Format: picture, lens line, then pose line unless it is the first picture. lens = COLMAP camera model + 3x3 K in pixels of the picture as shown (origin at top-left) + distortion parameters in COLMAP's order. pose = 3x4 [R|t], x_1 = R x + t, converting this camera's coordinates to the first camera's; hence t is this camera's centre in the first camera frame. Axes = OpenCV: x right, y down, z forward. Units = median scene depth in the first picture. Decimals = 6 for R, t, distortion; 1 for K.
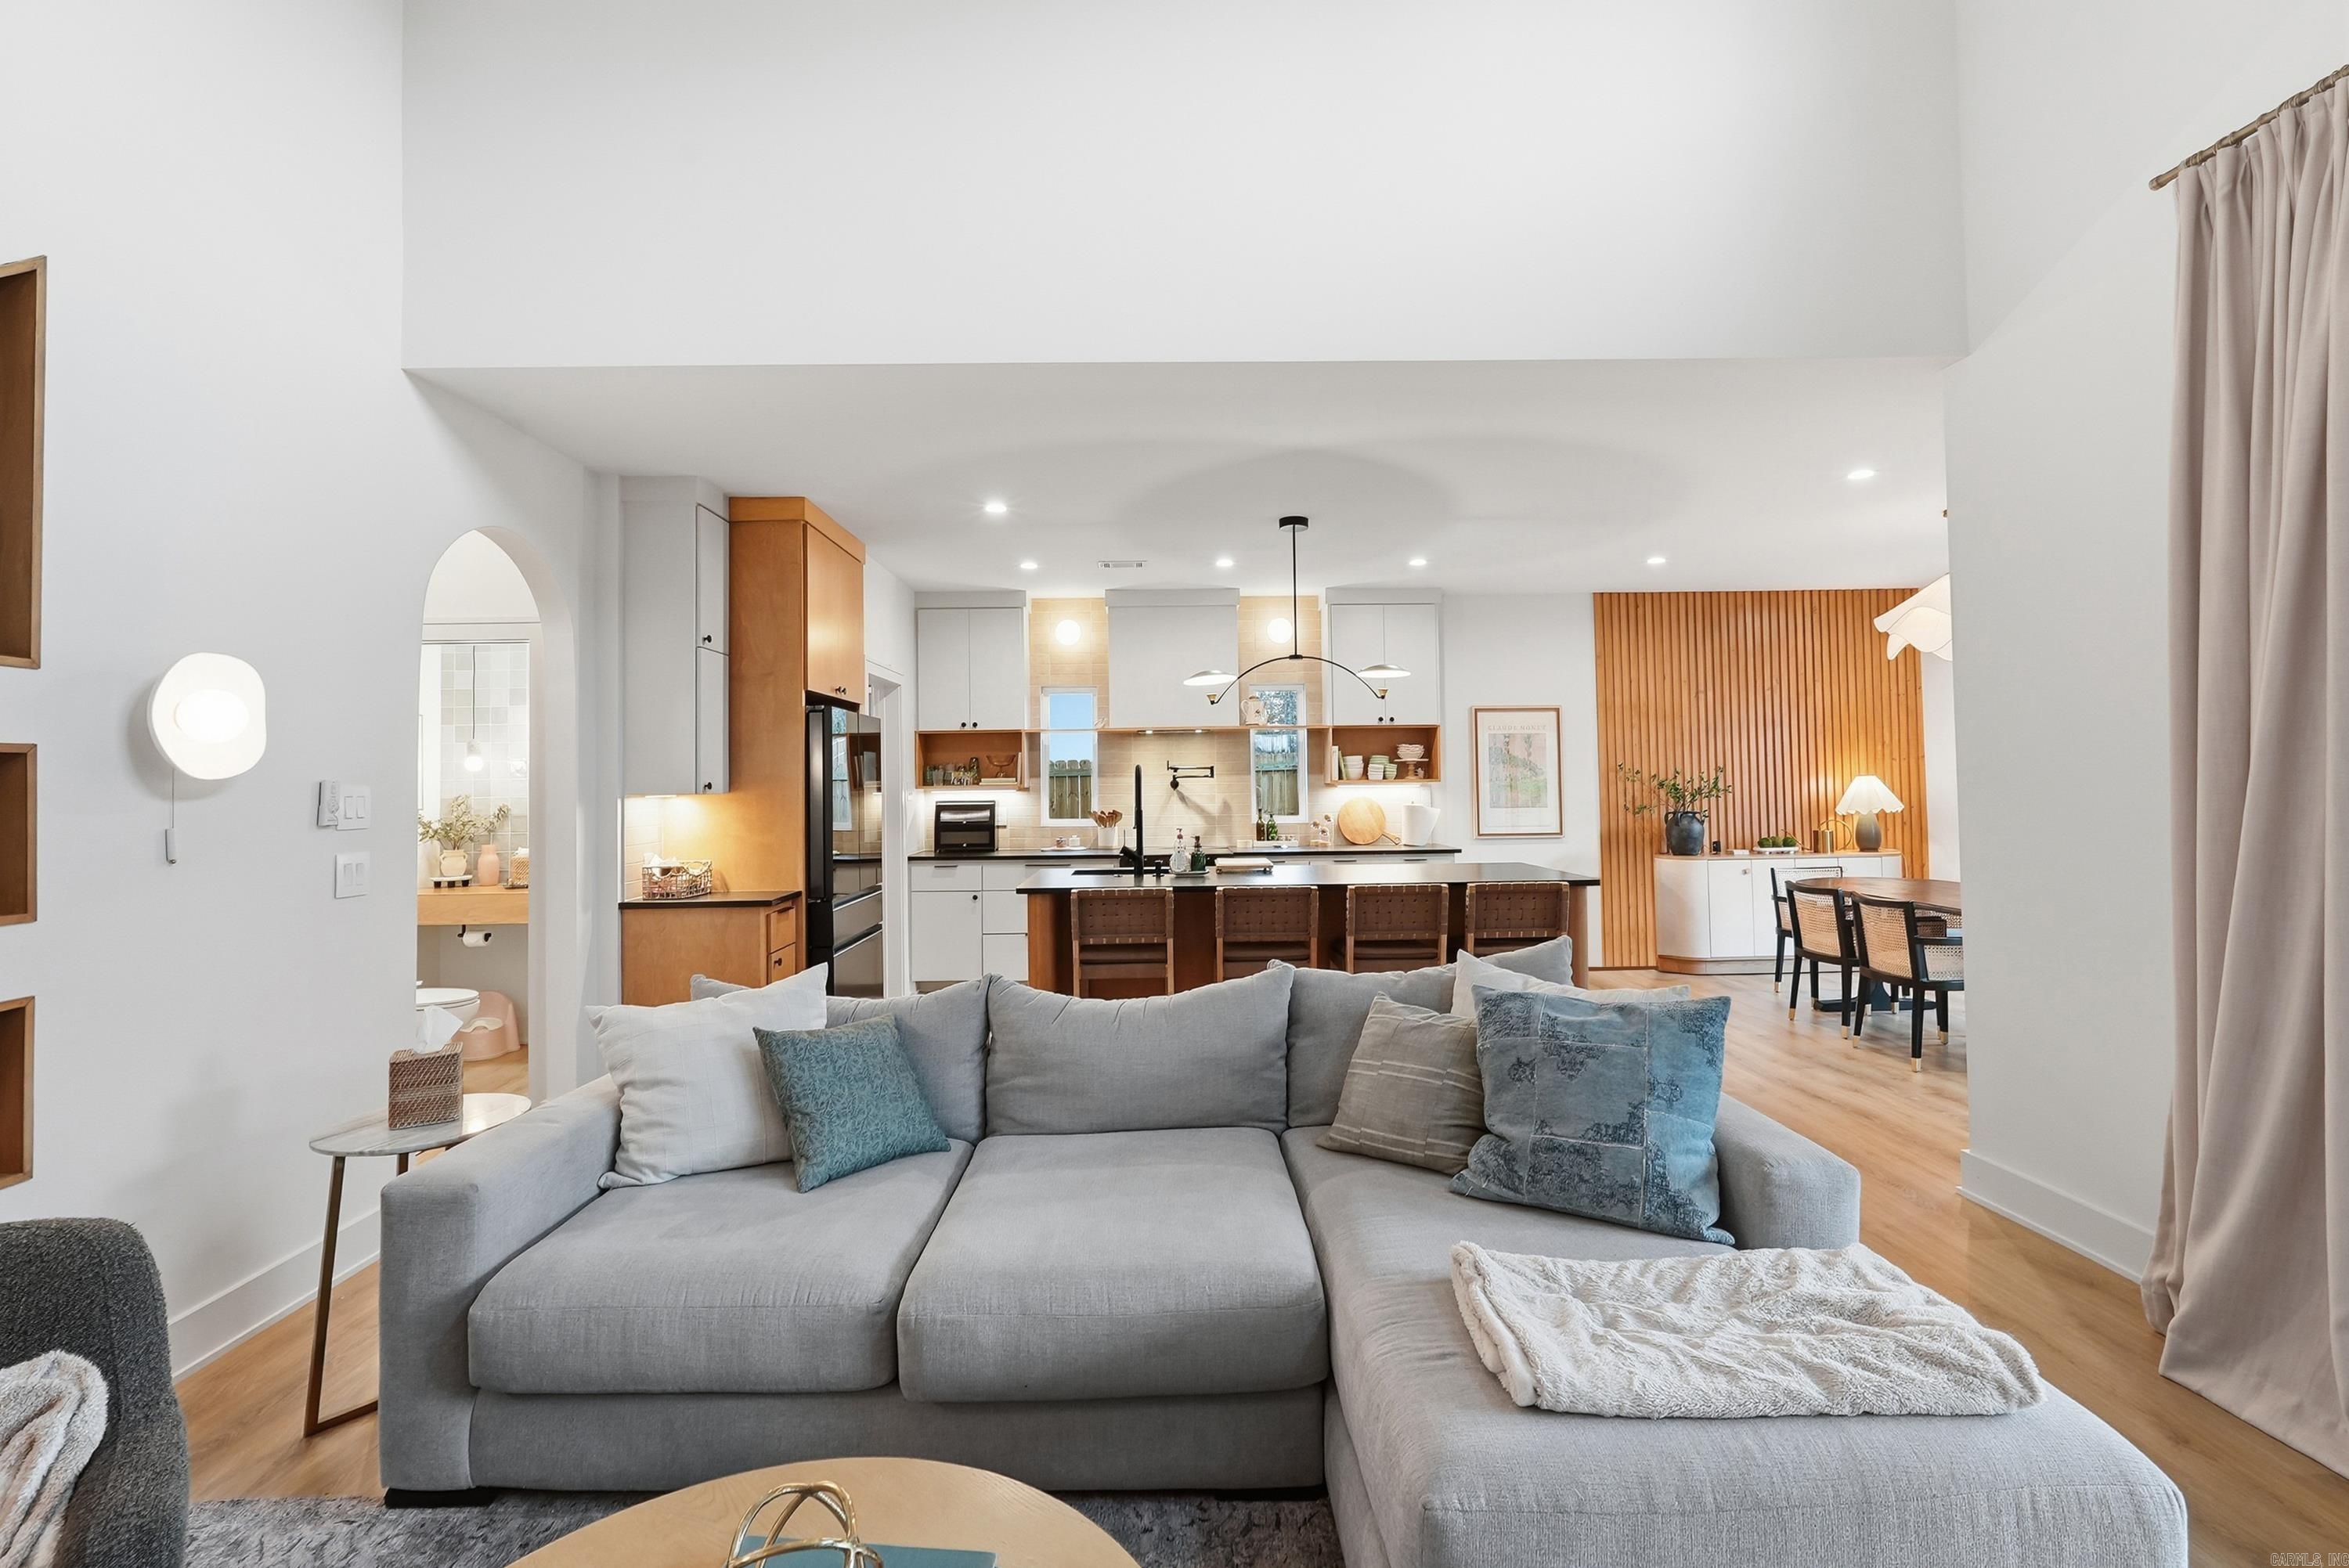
lens RADIAL K [[1064.2, 0, 1181.9], [0, 1064.2, 750.1], [0, 0, 1]] dist [-0.015390, 0.011500]
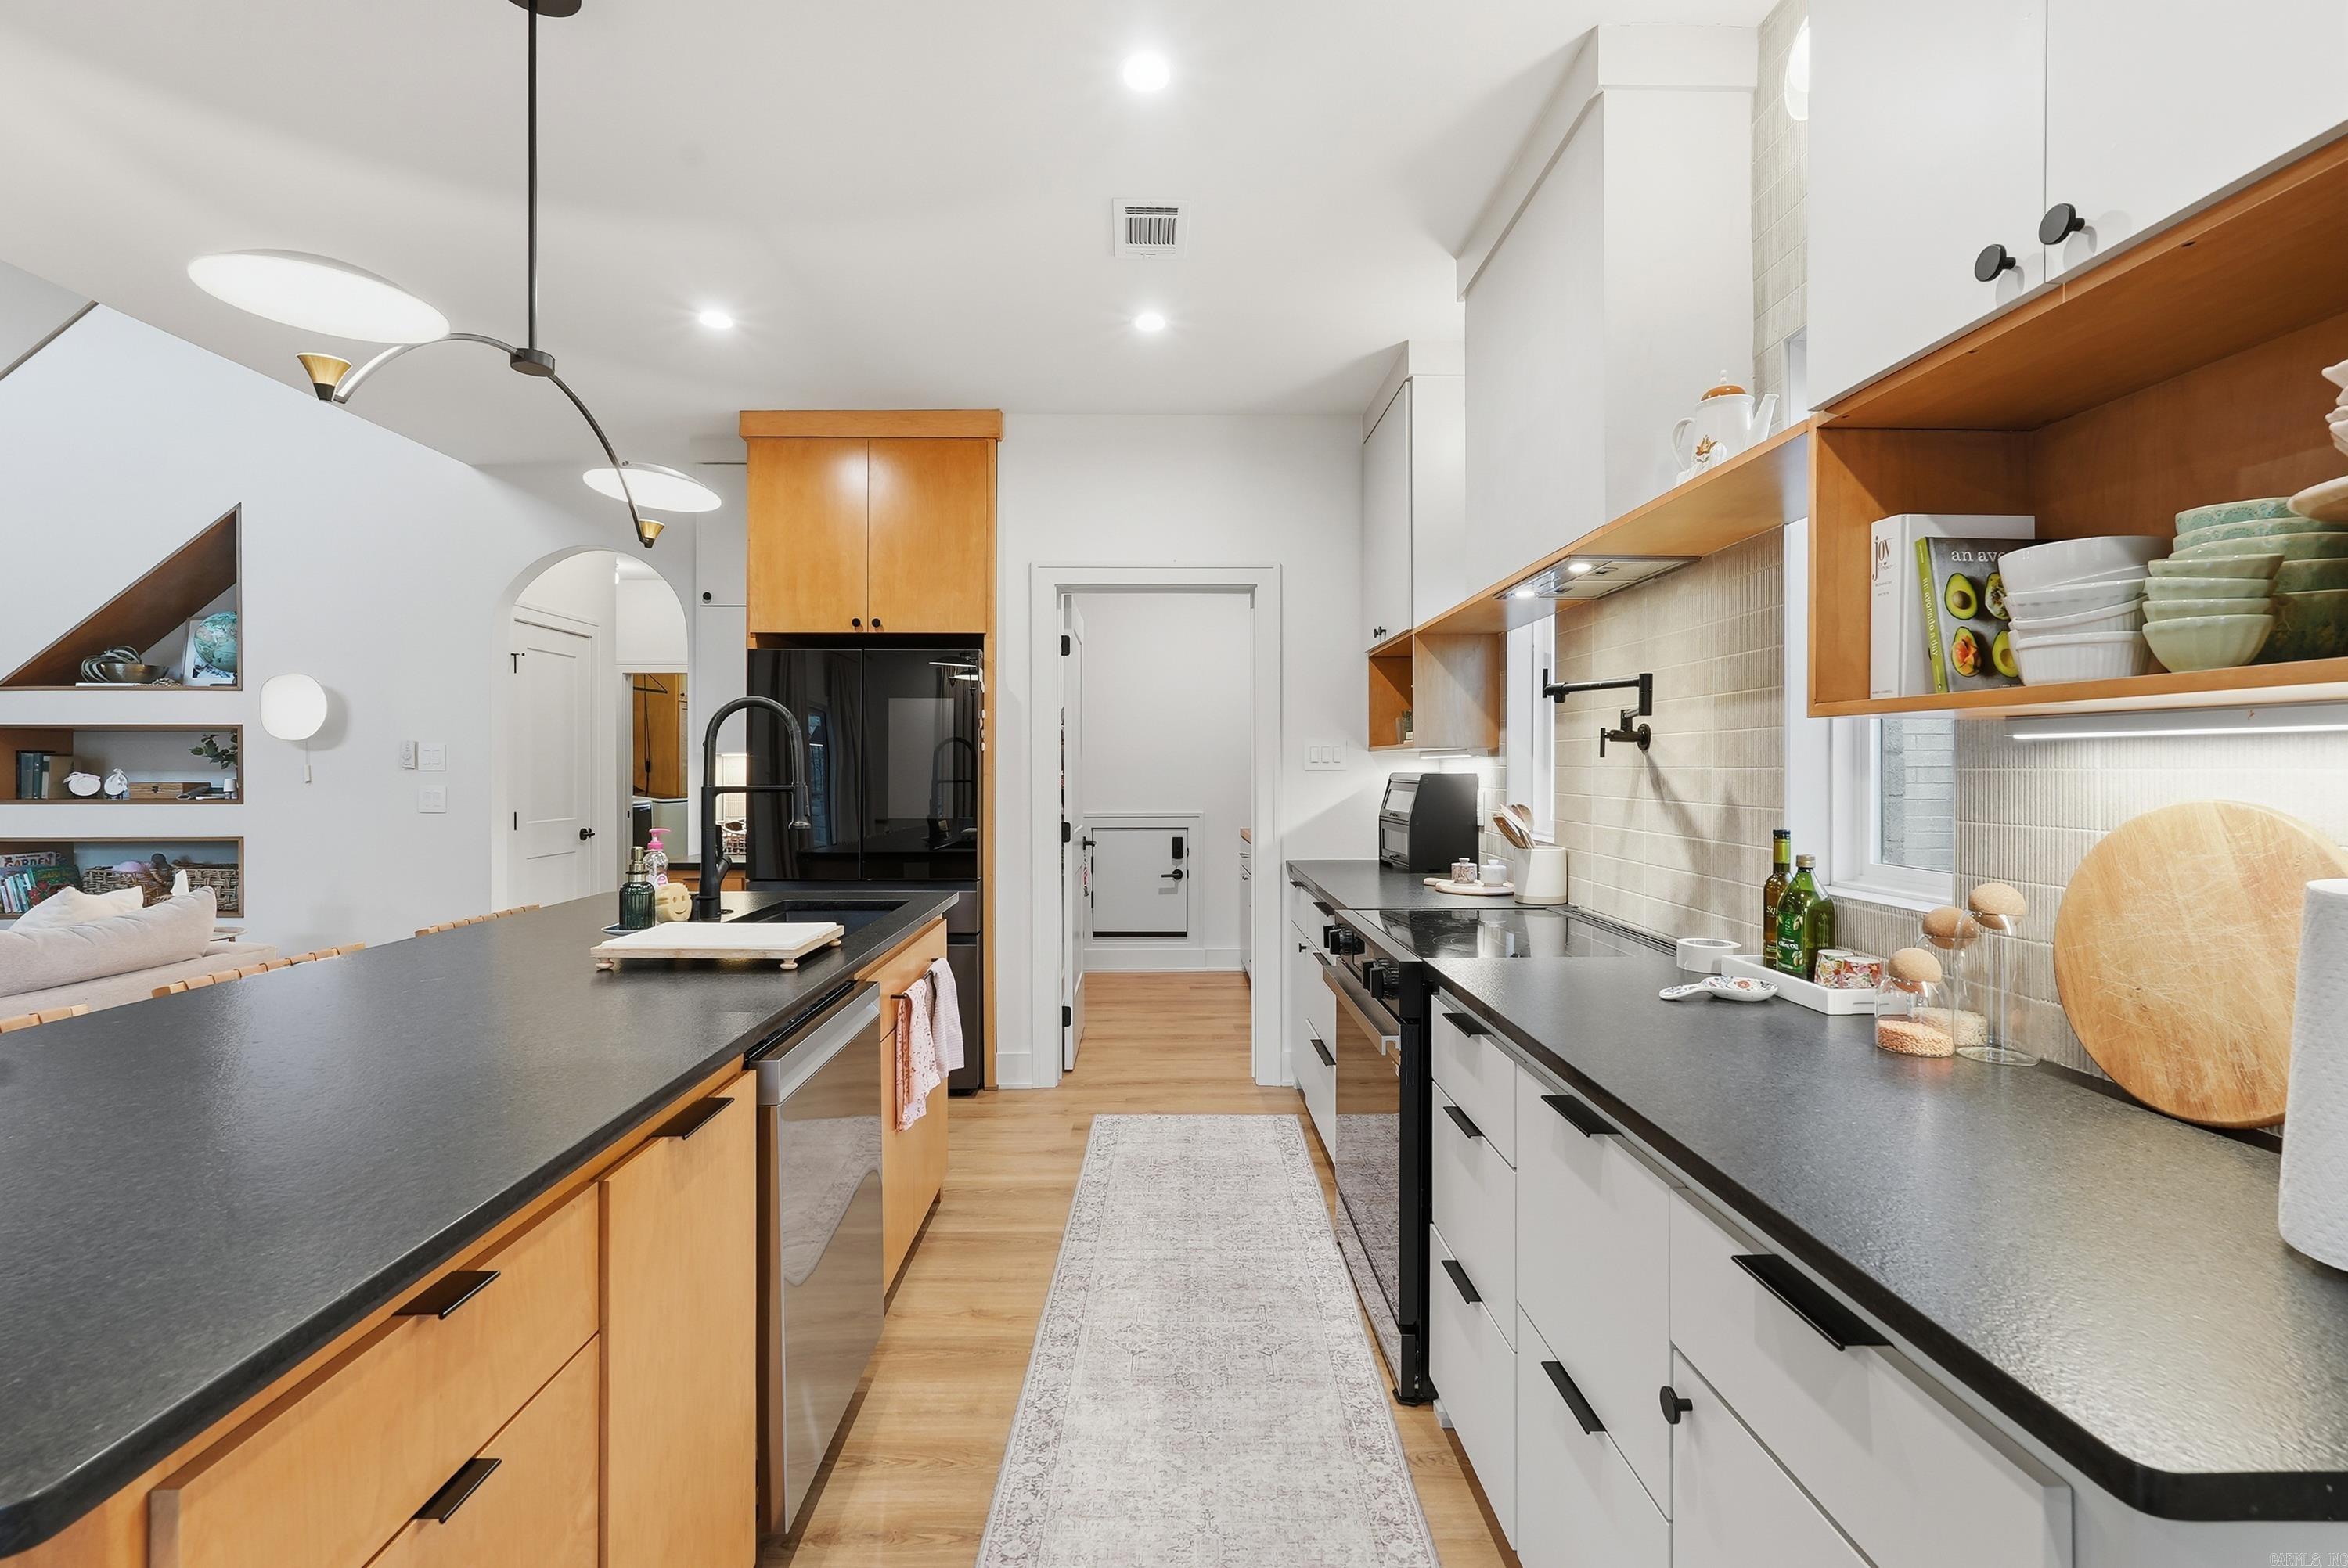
lens RADIAL K [[1046.0, 0, 1171.4], [0, 1046.0, 766.9], [0, 0, 1]] dist [-0.017426, 0.008972]
pose [[-0.004795, 0.013789, -0.999893, 0.326201], [0.029699, 0.999466, 0.013641, 0.033522], [0.999547, -0.029630, -0.005202, 0.882969]]
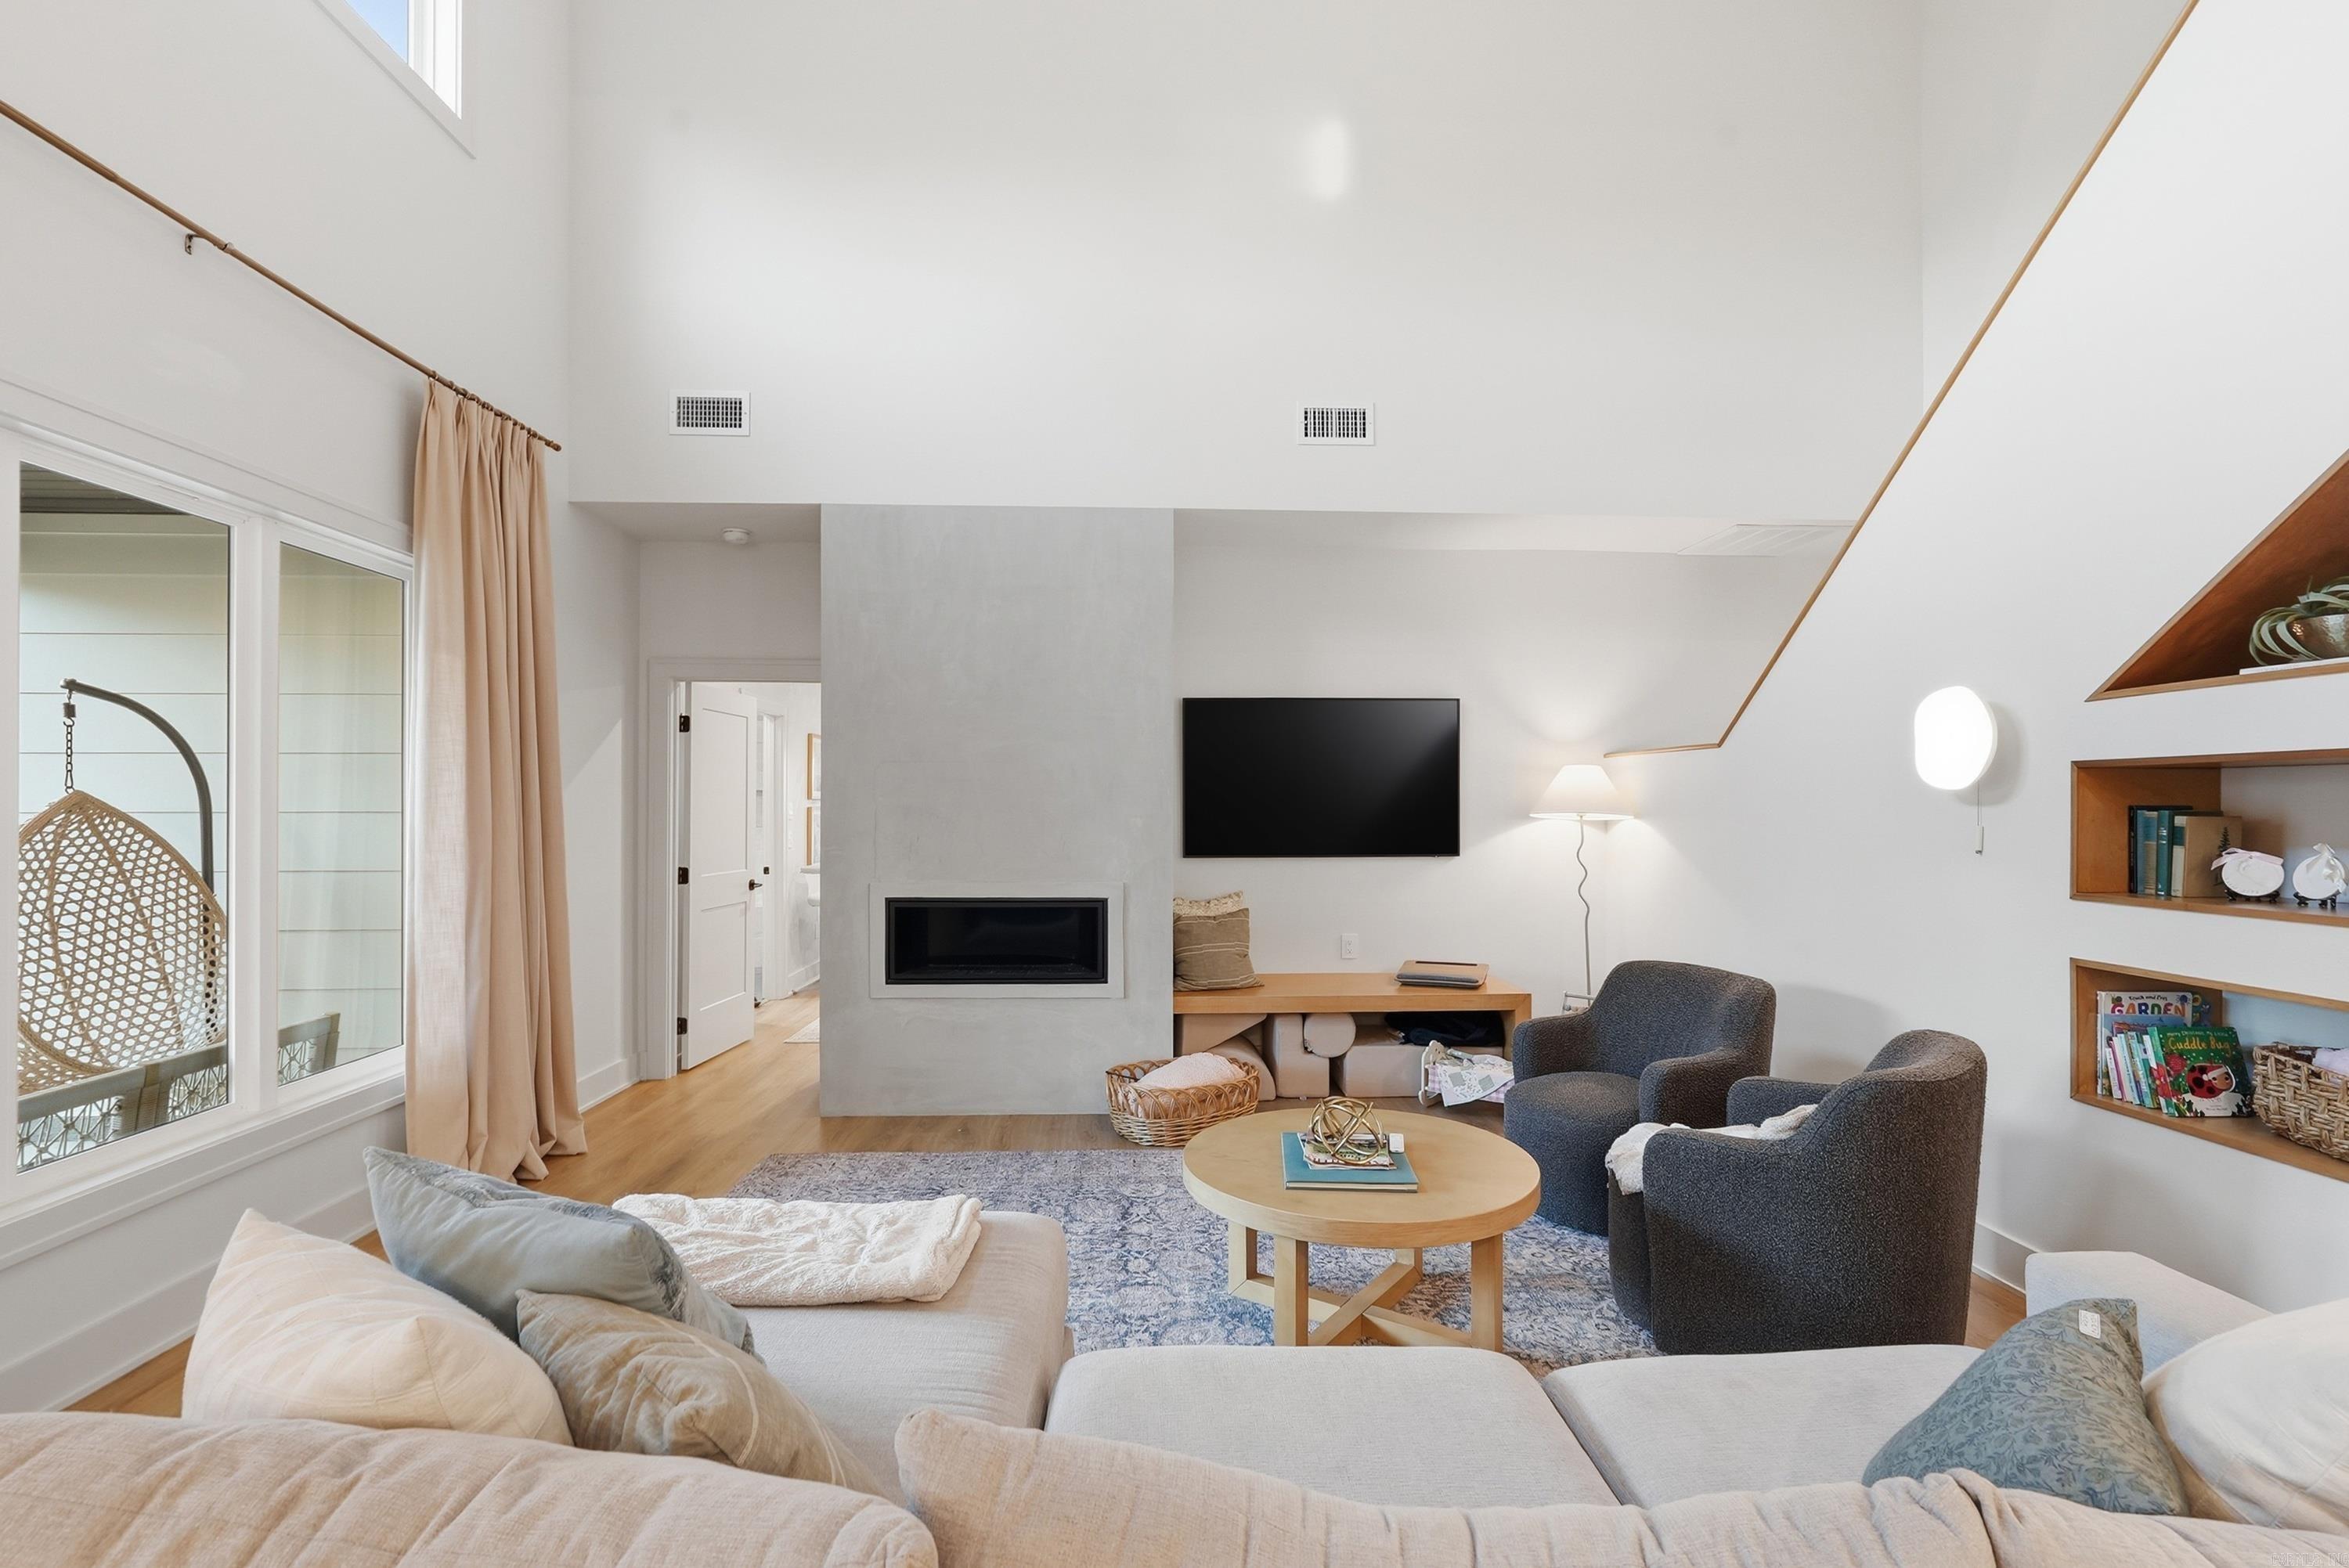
lens RADIAL K [[1074.1, 0, 1175.0], [0, 1074.1, 801.9], [0, 0, 1]] dist [-0.017230, 0.009608]
pose [[-0.999704, 0.013353, -0.020332, 0.010782], [0.014000, 0.999390, -0.032000, 0.016068], [0.019893, -0.032275, -0.999281, 0.511277]]
